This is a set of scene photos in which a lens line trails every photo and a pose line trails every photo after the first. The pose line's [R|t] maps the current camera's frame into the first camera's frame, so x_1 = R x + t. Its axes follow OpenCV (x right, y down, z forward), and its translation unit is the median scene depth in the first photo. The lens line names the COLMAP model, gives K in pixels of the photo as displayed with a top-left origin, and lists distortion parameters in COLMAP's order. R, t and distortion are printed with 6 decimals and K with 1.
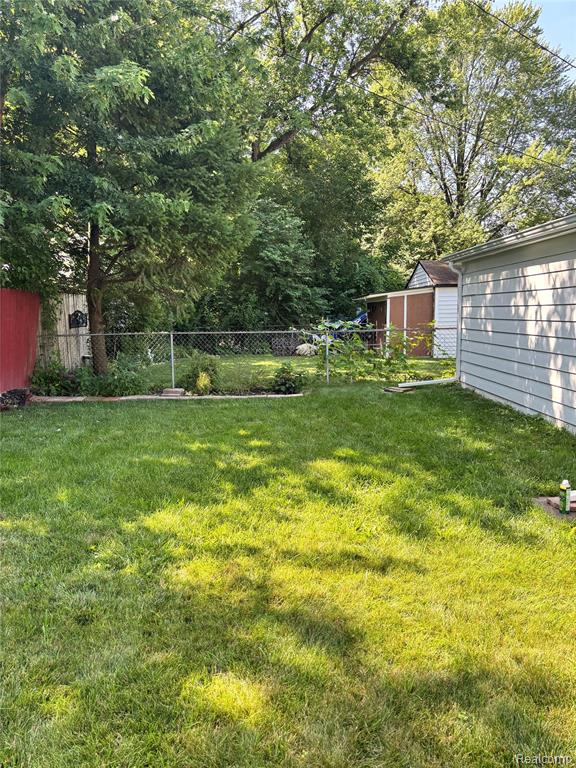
lens RADIAL K [[589.1, 0, 286.1], [0, 589.1, 379.5], [0, 0, 1]] dist [0.051642, -0.051925]
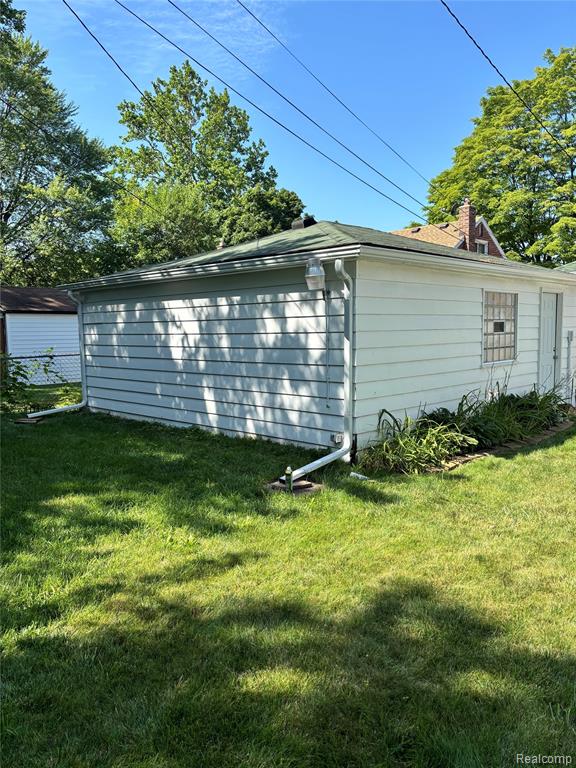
lens RADIAL K [[589.1, 0, 268.8], [0, 589.1, 388.7], [0, 0, 1]] dist [0.051642, -0.051925]
pose [[0.698098, -0.067374, 0.712825, -0.314782], [0.086854, 0.996179, 0.009095, -0.013135], [-0.710715, 0.055562, 0.701283, 0.066561]]
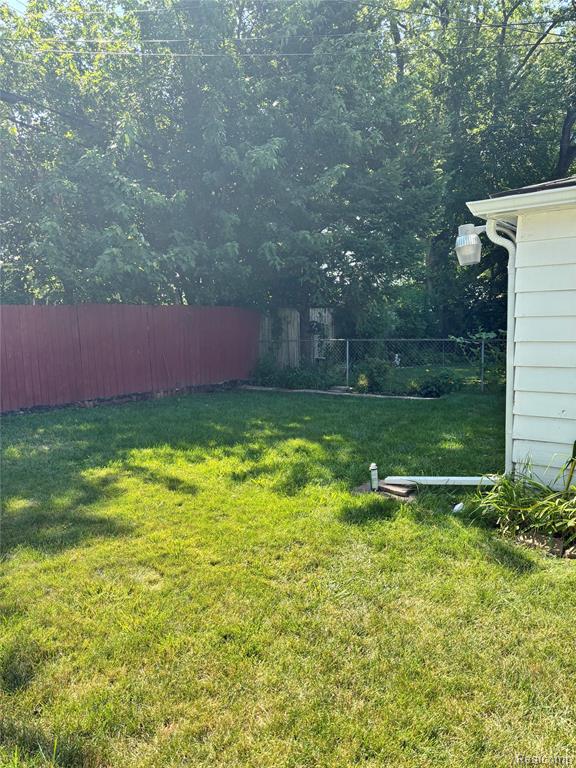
lens RADIAL K [[589.1, 0, 285.6], [0, 589.1, 384.7], [0, 0, 1]] dist [0.051642, -0.051925]
pose [[0.806078, 0.056151, -0.589139, 0.728939], [-0.054967, 0.998289, 0.019939, -0.008365], [0.589251, 0.016311, 0.807786, -0.085589]]
